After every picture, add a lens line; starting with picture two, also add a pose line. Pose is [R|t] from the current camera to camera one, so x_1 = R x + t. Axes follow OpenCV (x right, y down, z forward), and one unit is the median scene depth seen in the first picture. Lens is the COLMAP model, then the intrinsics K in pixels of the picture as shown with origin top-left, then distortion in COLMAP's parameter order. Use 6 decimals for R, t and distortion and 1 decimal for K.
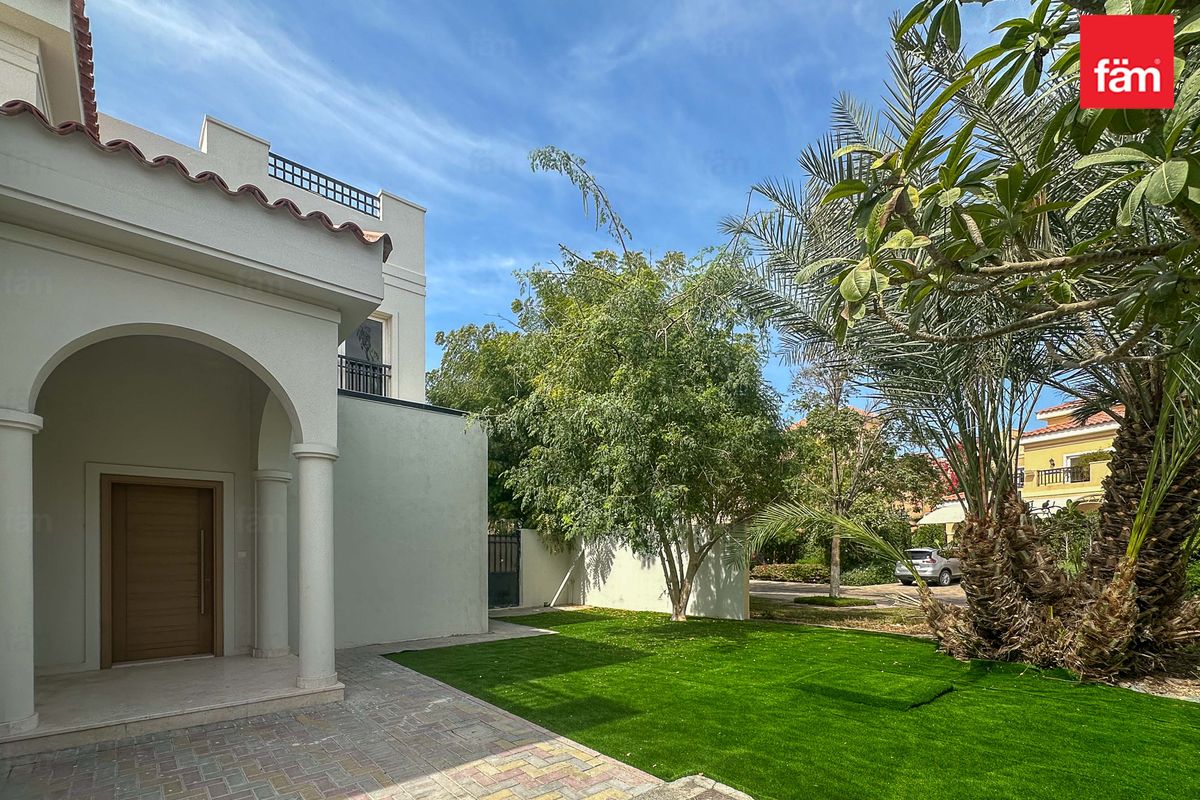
lens RADIAL K [[500.0, 0, 600.0], [0, 500.0, 400.0], [0, 0, 1]] dist [-0.072242, 0.000077]
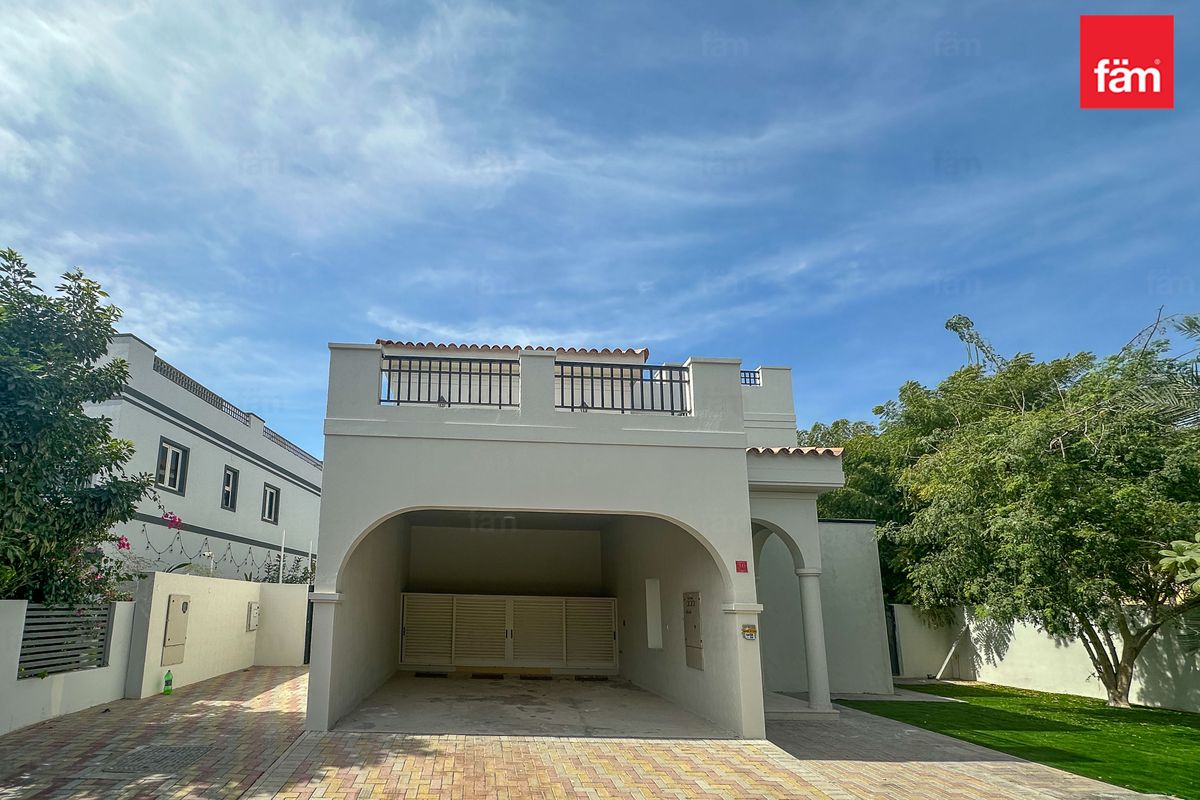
lens RADIAL K [[479.3, 0, 596.1], [0, 479.3, 483.6], [0, 0, 1]] dist [-0.000232, 0.000059]
pose [[0.805771, -0.129429, -0.577911, -0.066893], [0.145533, 0.989178, -0.018623, -0.113063], [0.574067, -0.069100, 0.815888, -0.318754]]
